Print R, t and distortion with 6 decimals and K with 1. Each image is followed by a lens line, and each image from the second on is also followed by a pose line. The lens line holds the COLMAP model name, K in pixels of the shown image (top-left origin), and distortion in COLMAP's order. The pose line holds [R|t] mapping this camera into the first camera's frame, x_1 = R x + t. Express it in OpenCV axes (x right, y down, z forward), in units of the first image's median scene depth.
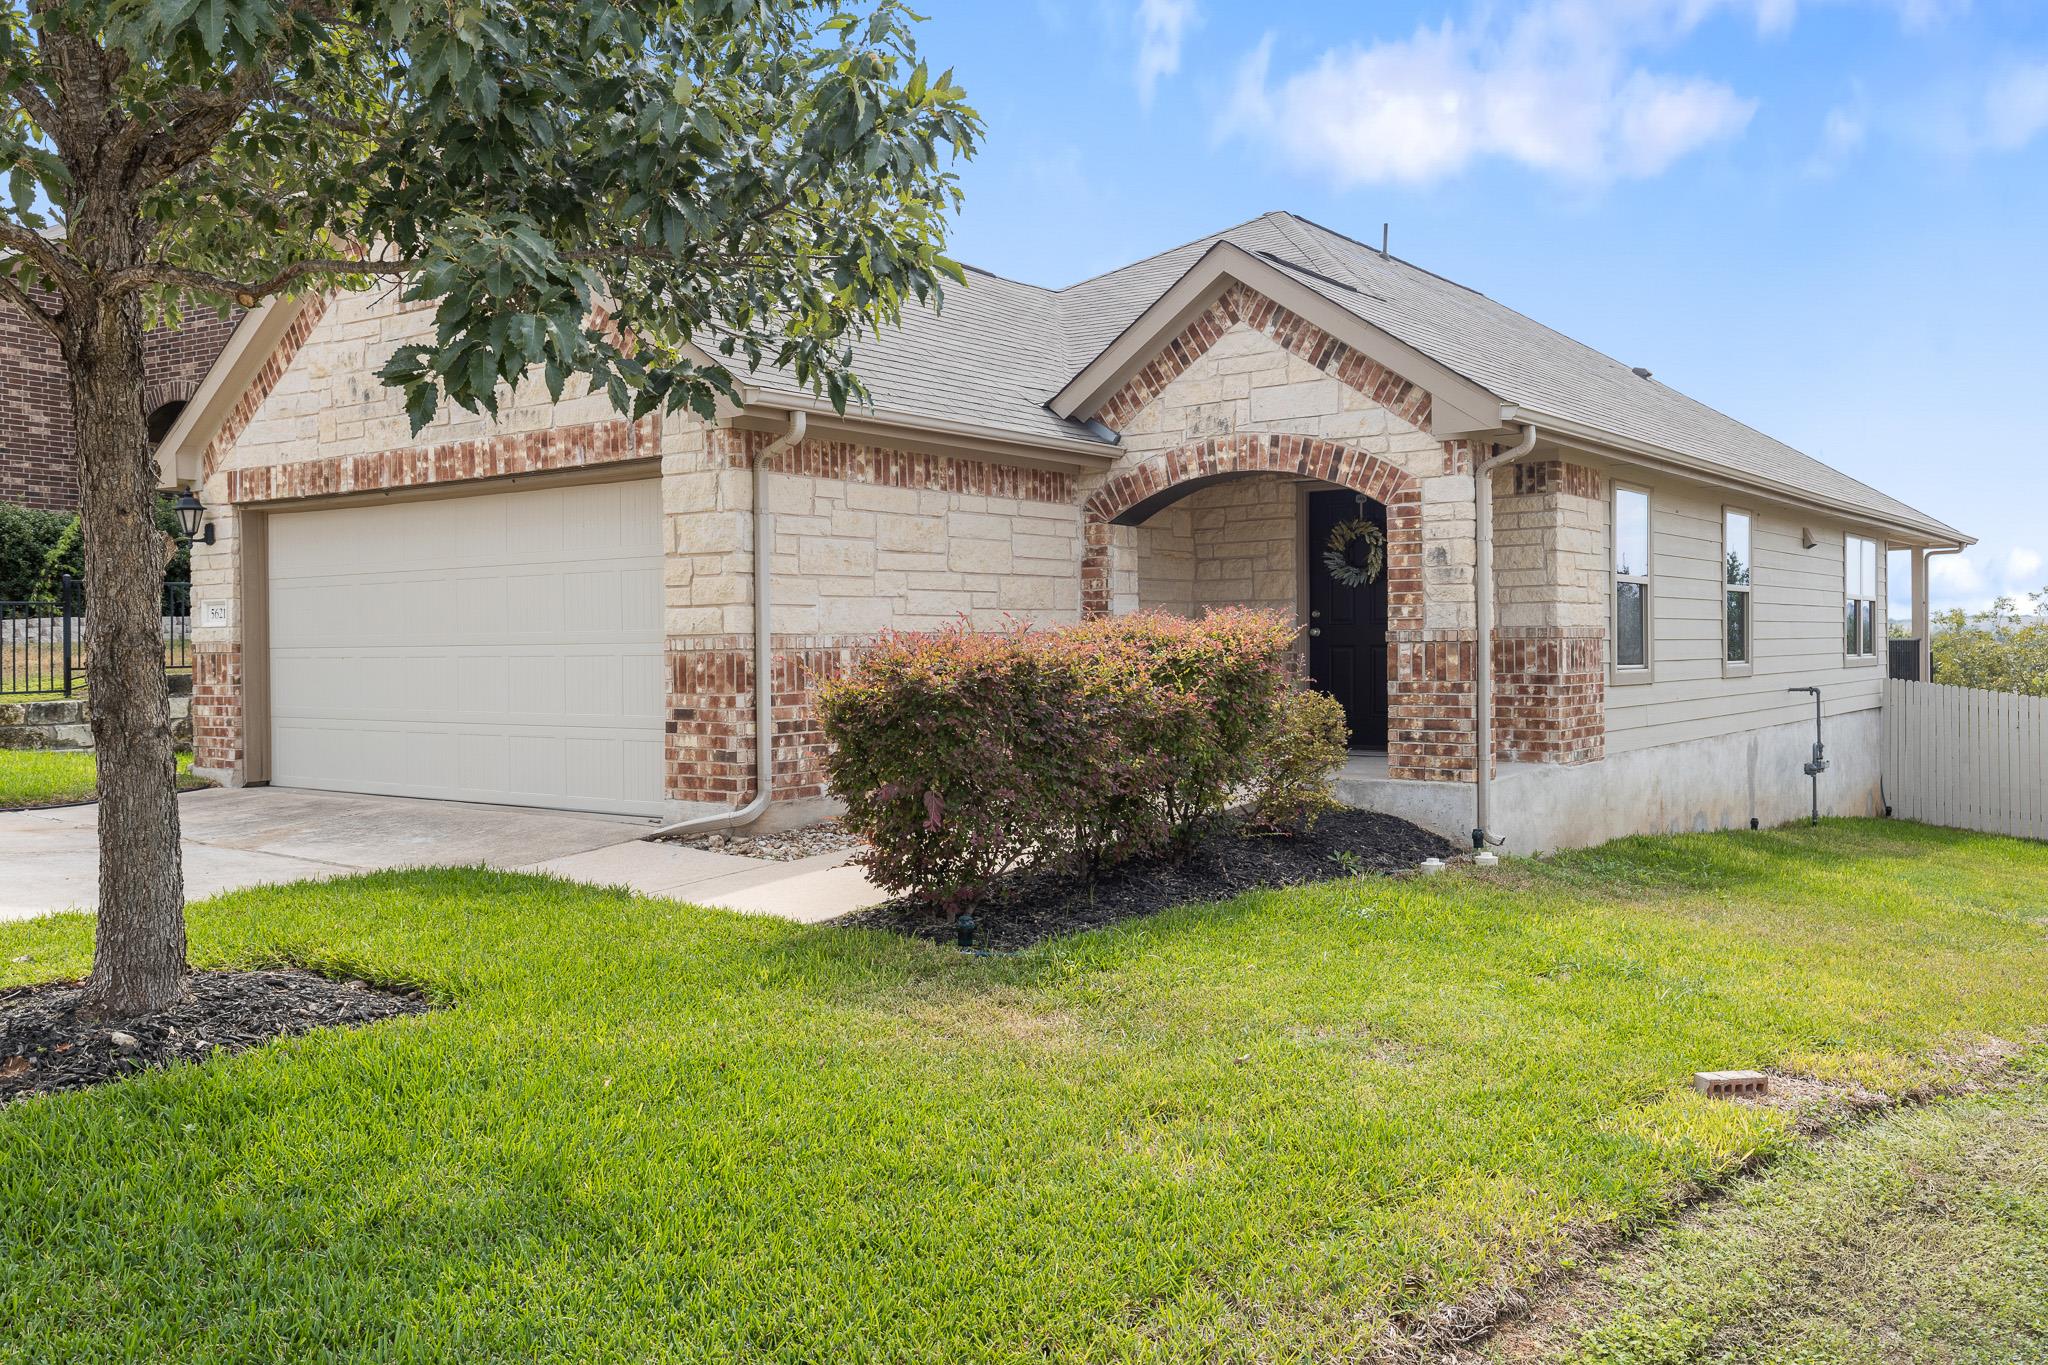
lens RADIAL K [[1672.2, 0, 1025.9], [0, 1672.2, 678.0], [0, 0, 1]] dist [-0.001856, -0.000167]
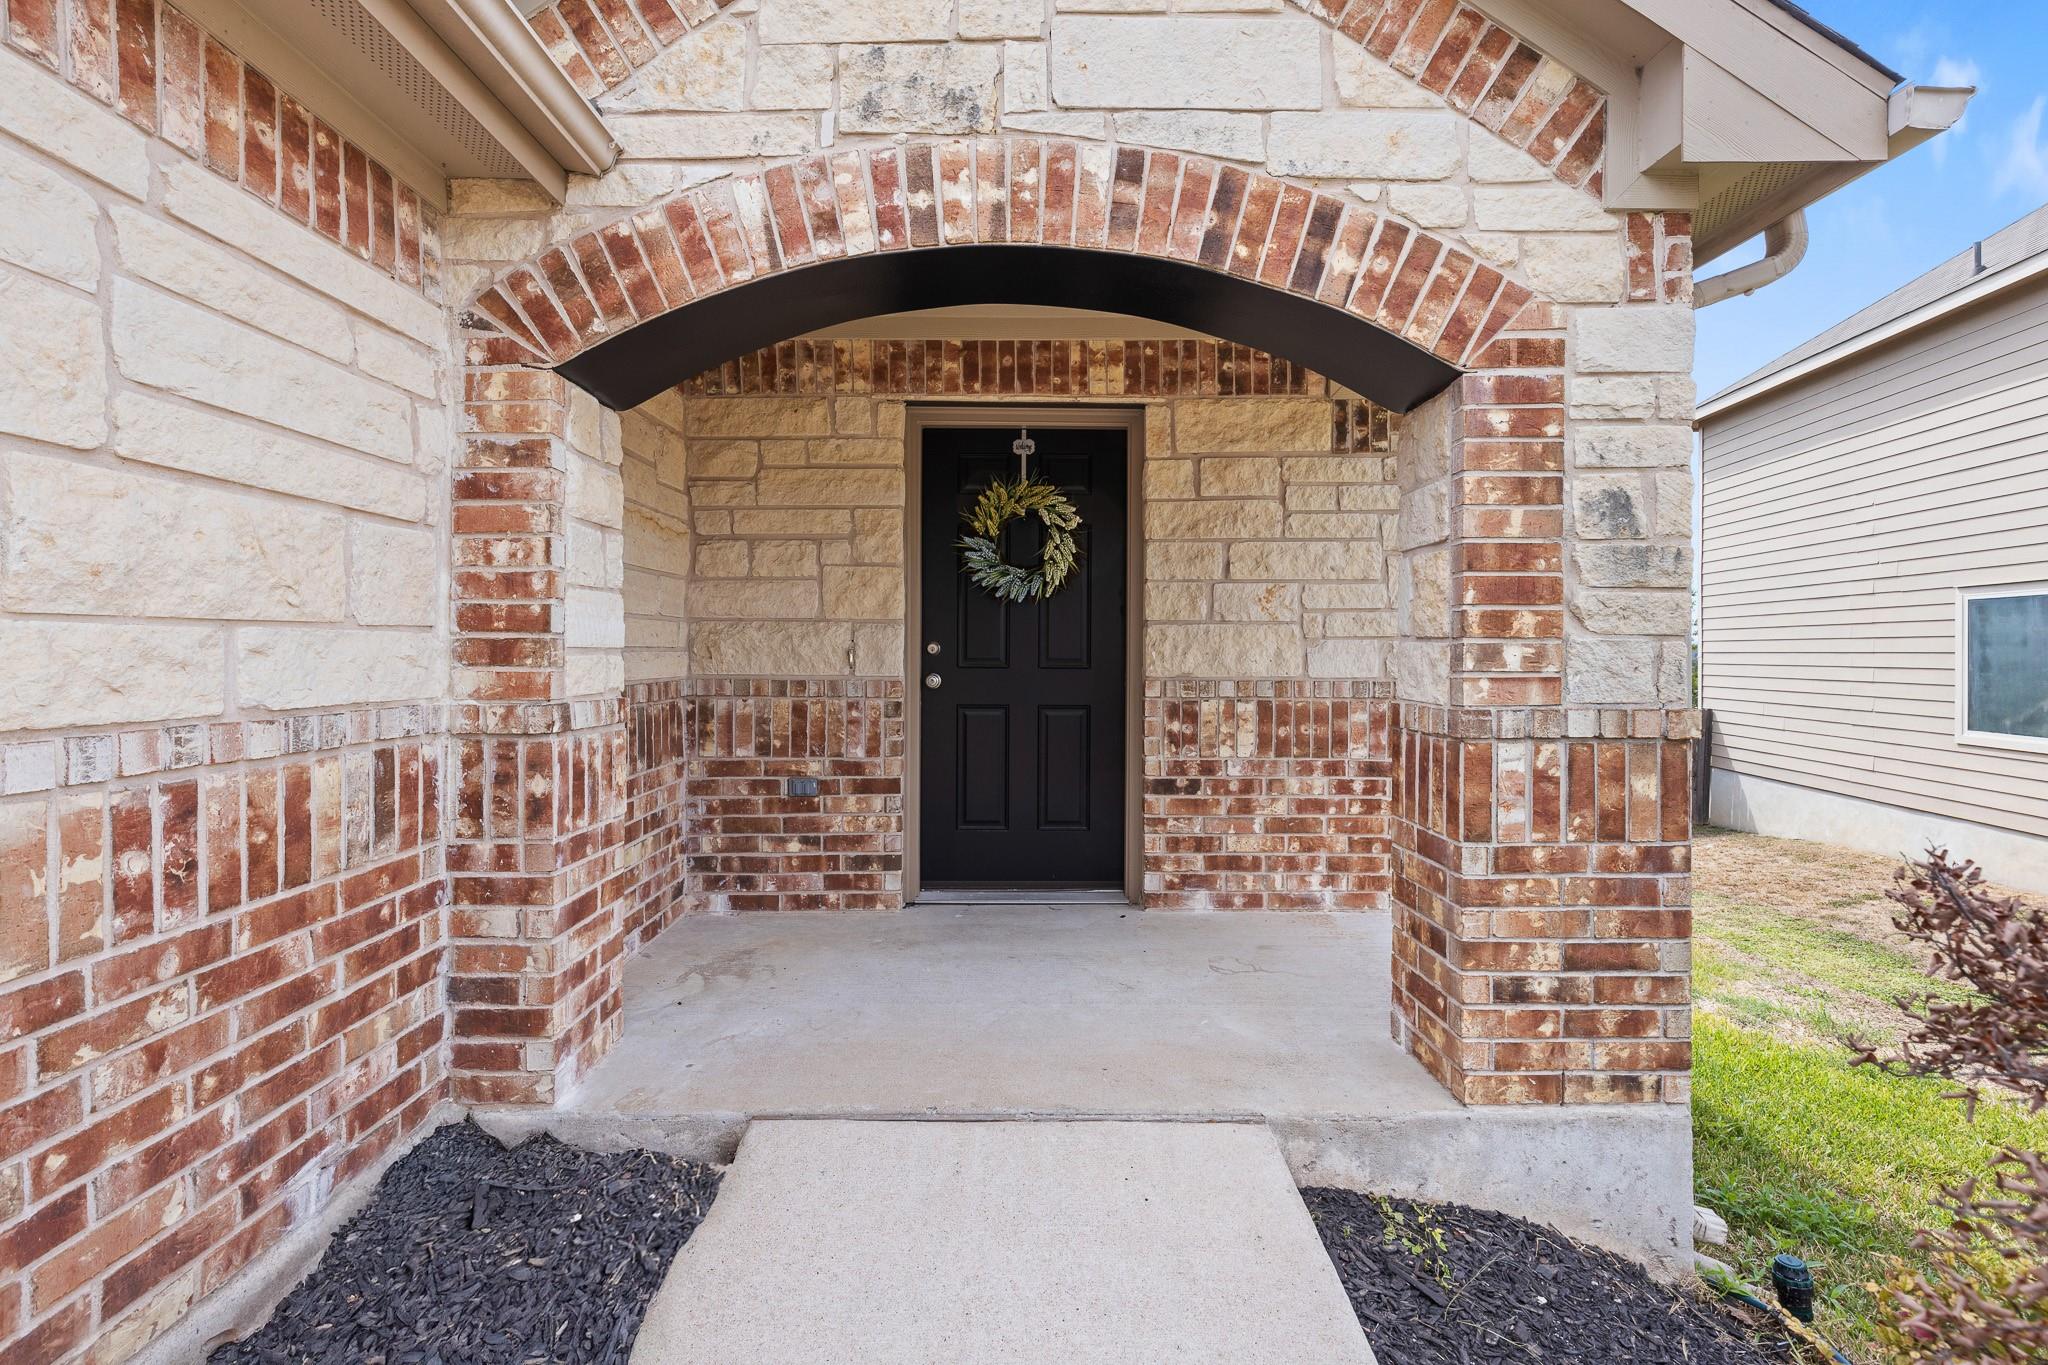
lens RADIAL K [[923.1, 0, 1030.8], [0, 923.1, 660.6], [0, 0, 1]] dist [0.002971, -0.001092]
pose [[0.792929, 0.007203, 0.609272, 0.013763], [0.002179, 0.999890, -0.014657, -0.033627], [-0.609311, 0.012950, 0.792826, 0.836954]]
